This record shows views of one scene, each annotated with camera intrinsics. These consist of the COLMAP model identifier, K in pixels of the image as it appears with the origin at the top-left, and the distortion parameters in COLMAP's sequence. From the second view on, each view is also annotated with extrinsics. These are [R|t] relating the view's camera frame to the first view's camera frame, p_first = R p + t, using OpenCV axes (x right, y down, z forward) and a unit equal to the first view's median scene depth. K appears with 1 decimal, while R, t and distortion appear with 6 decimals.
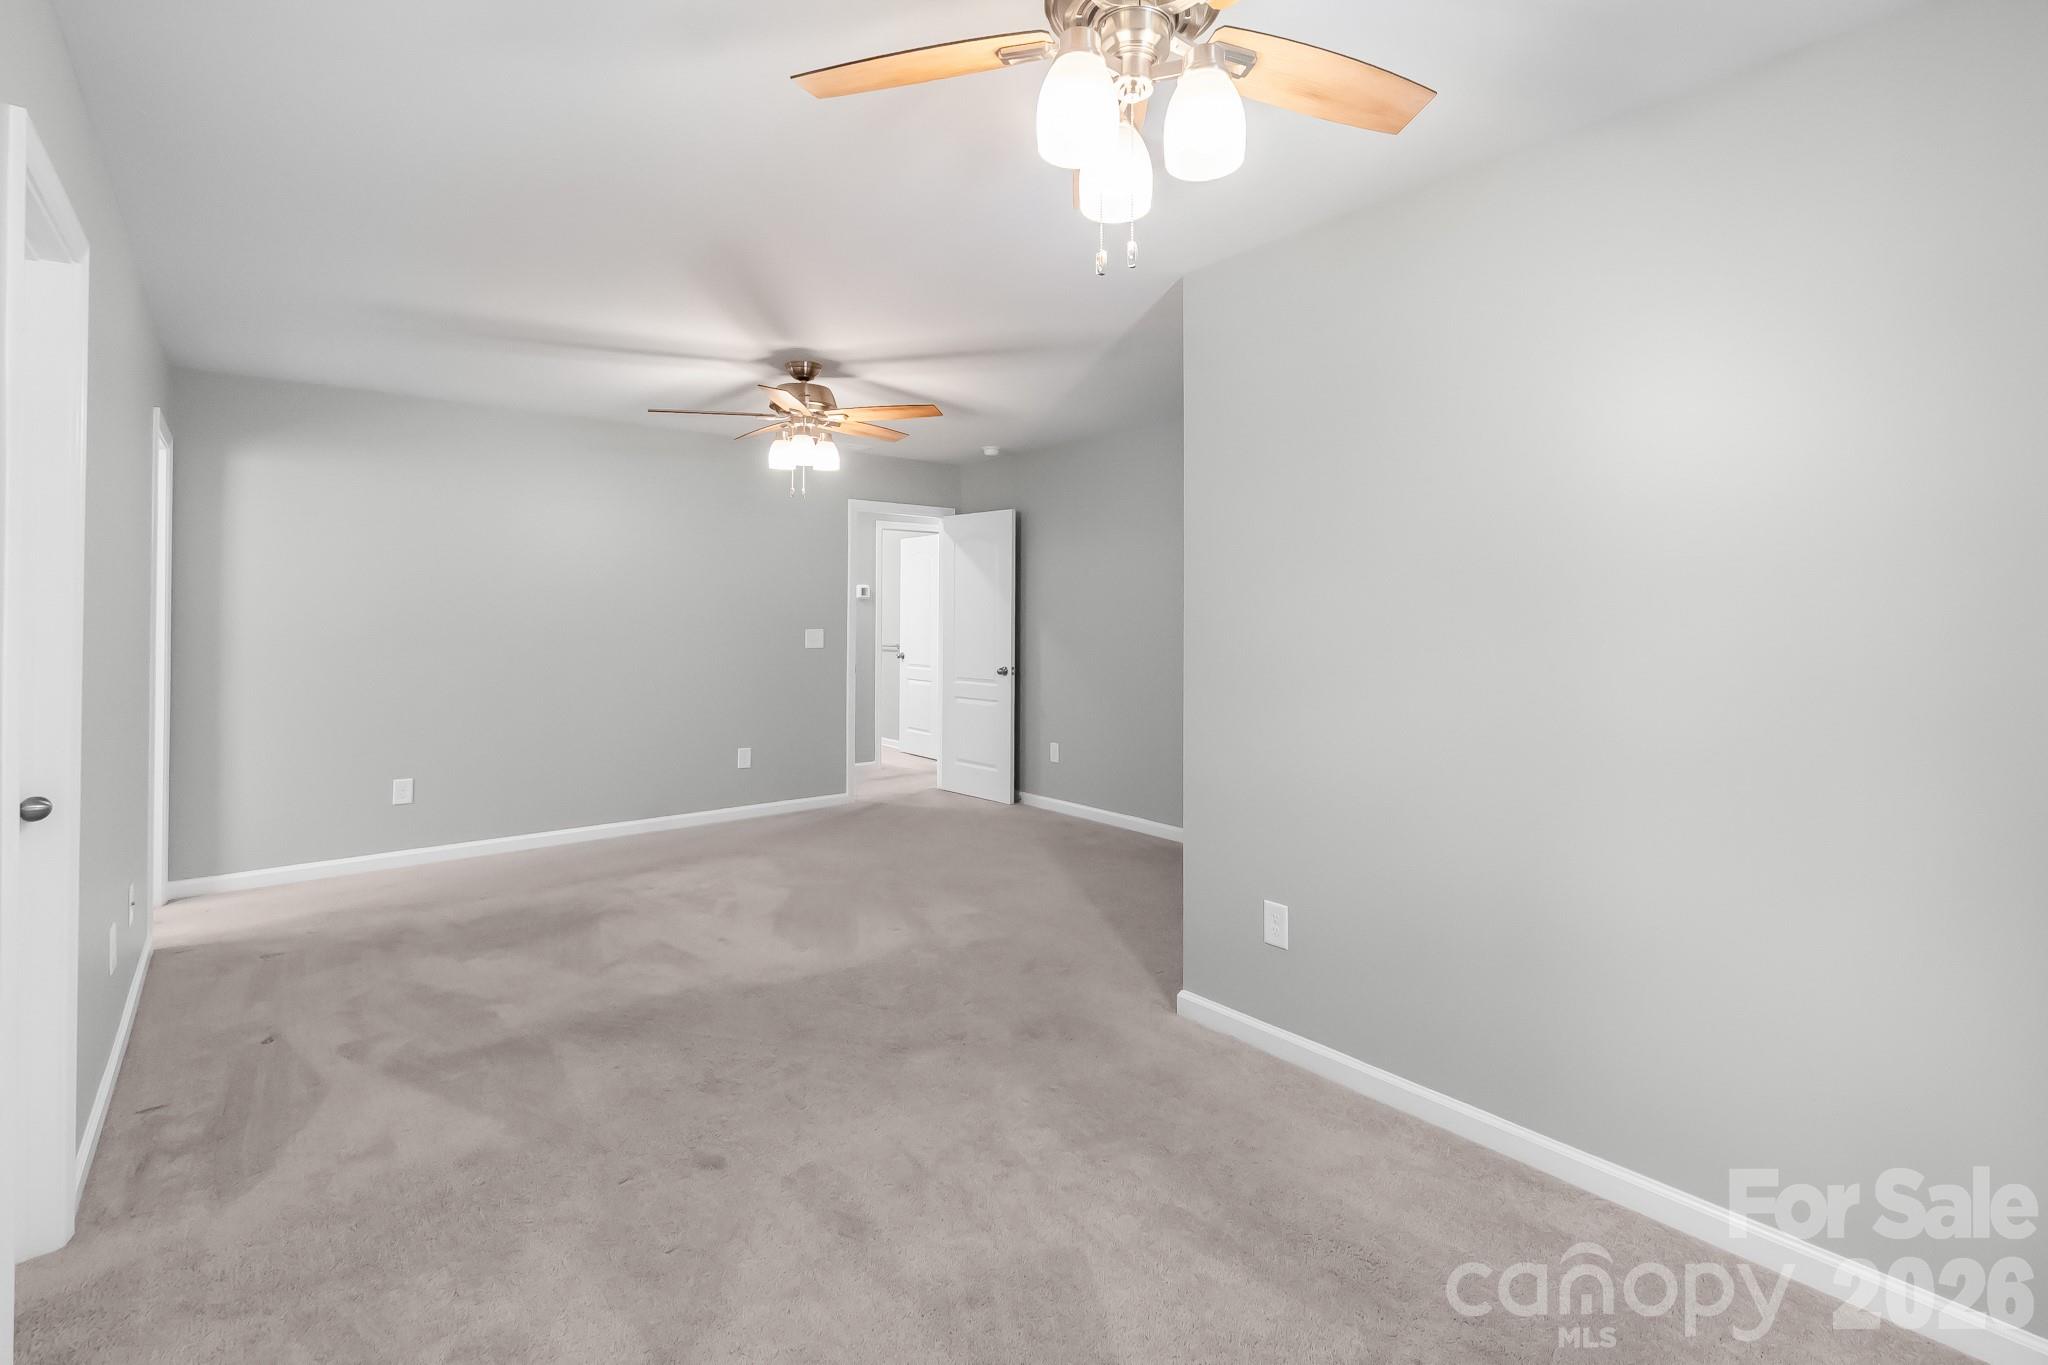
lens RADIAL K [[930.8, 0, 1030.6], [0, 930.8, 688.5], [0, 0, 1]] dist [0.000560, -0.000499]
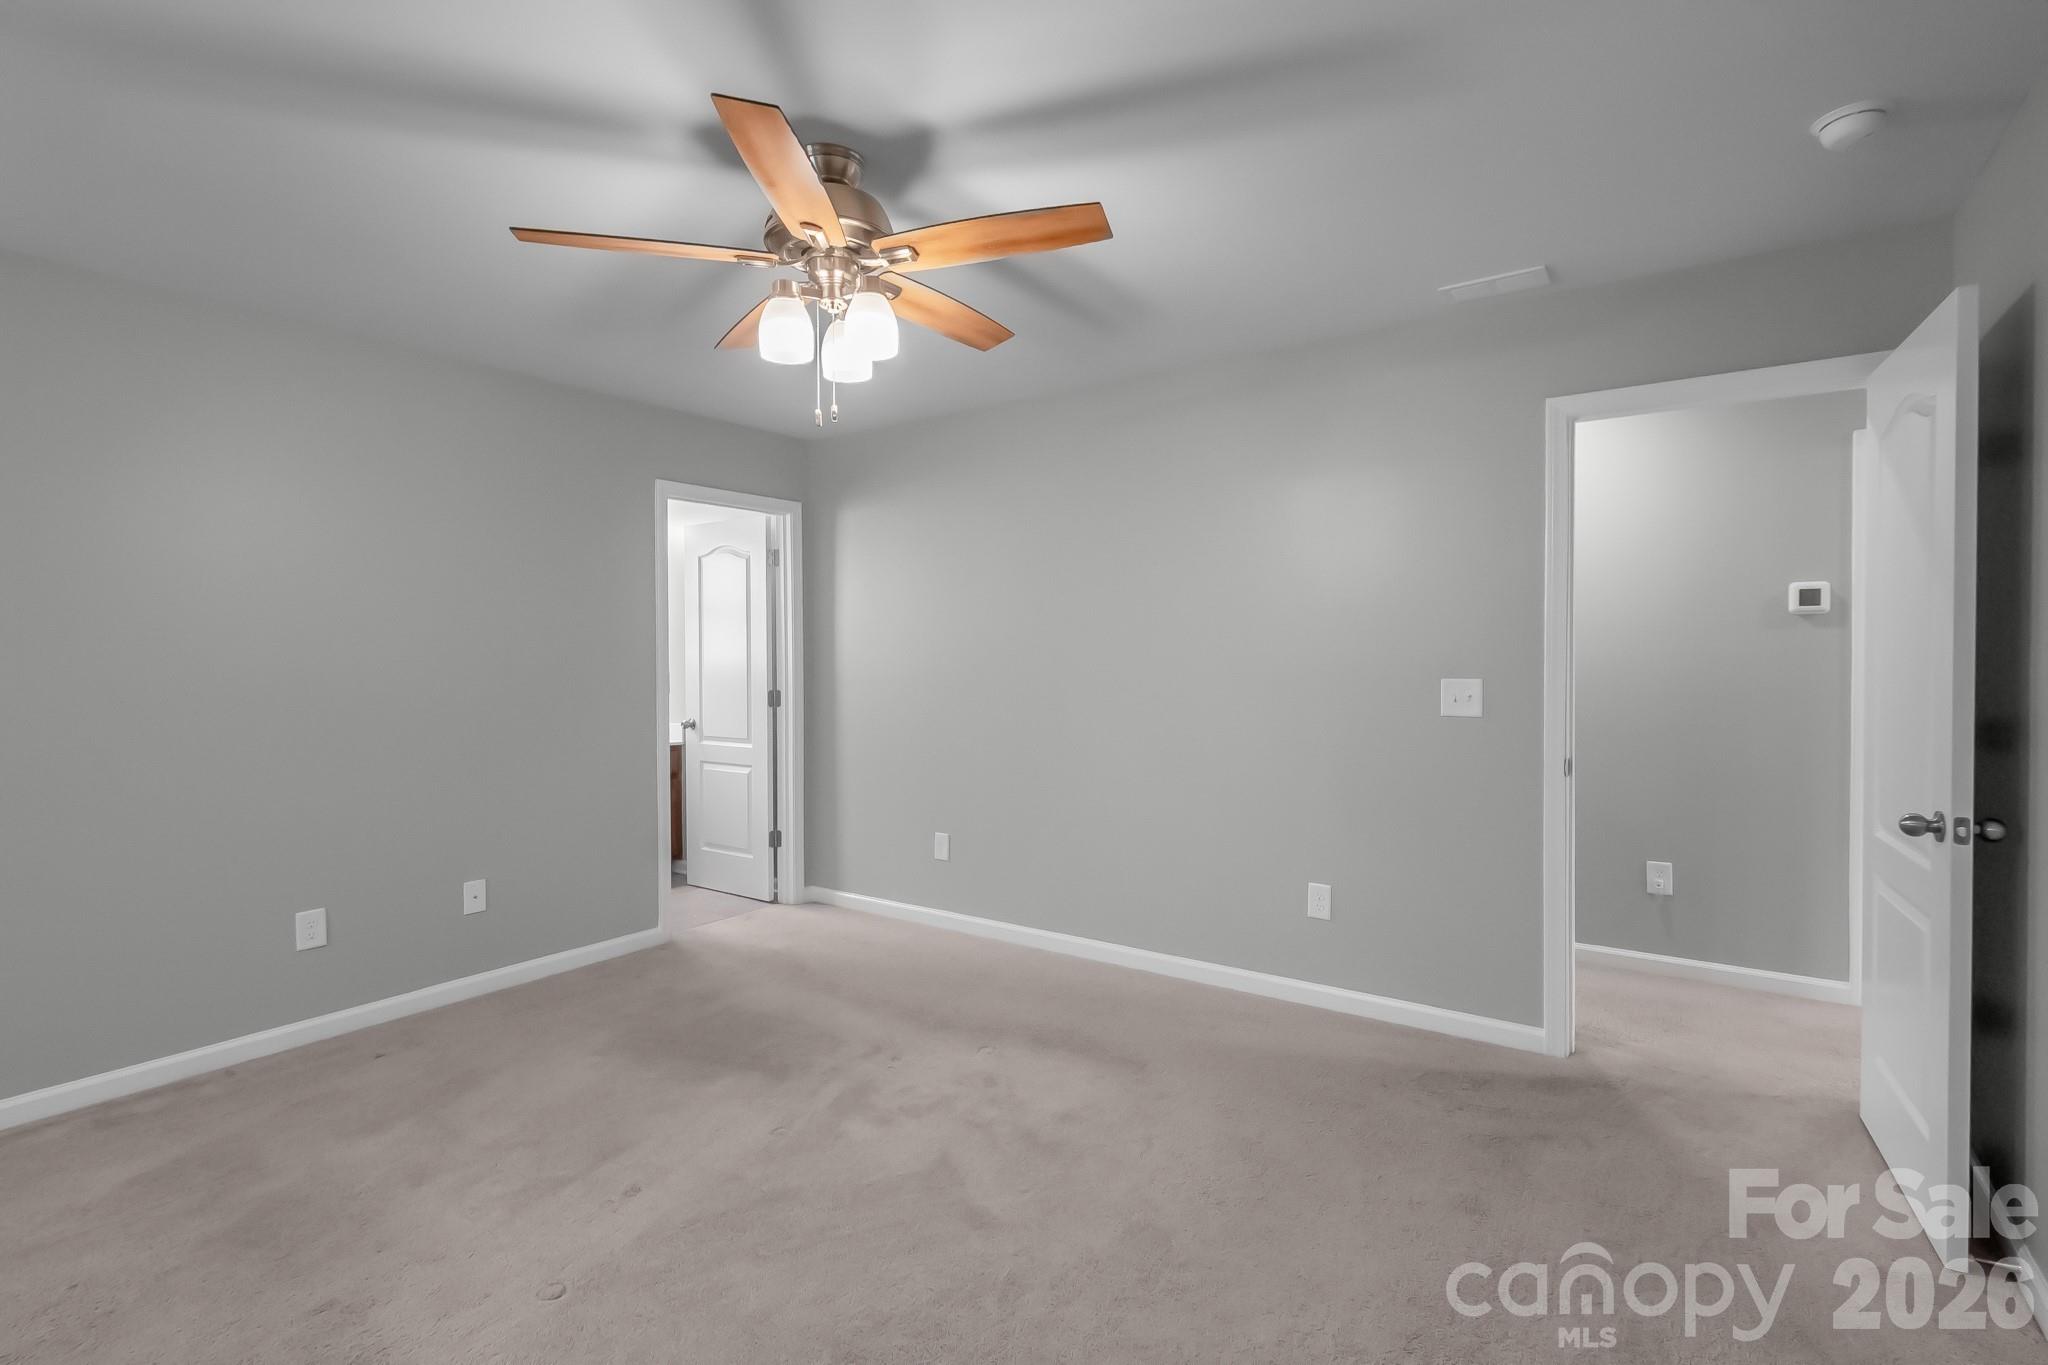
lens RADIAL K [[930.8, 0, 1030.6], [0, 930.8, 688.5], [0, 0, 1]] dist [0.000560, -0.000499]
pose [[0.272409, 0.024443, -0.961871, 0.240988], [-0.068186, 0.997654, 0.006042, -0.058888], [0.959762, 0.063940, 0.273437, 0.821126]]
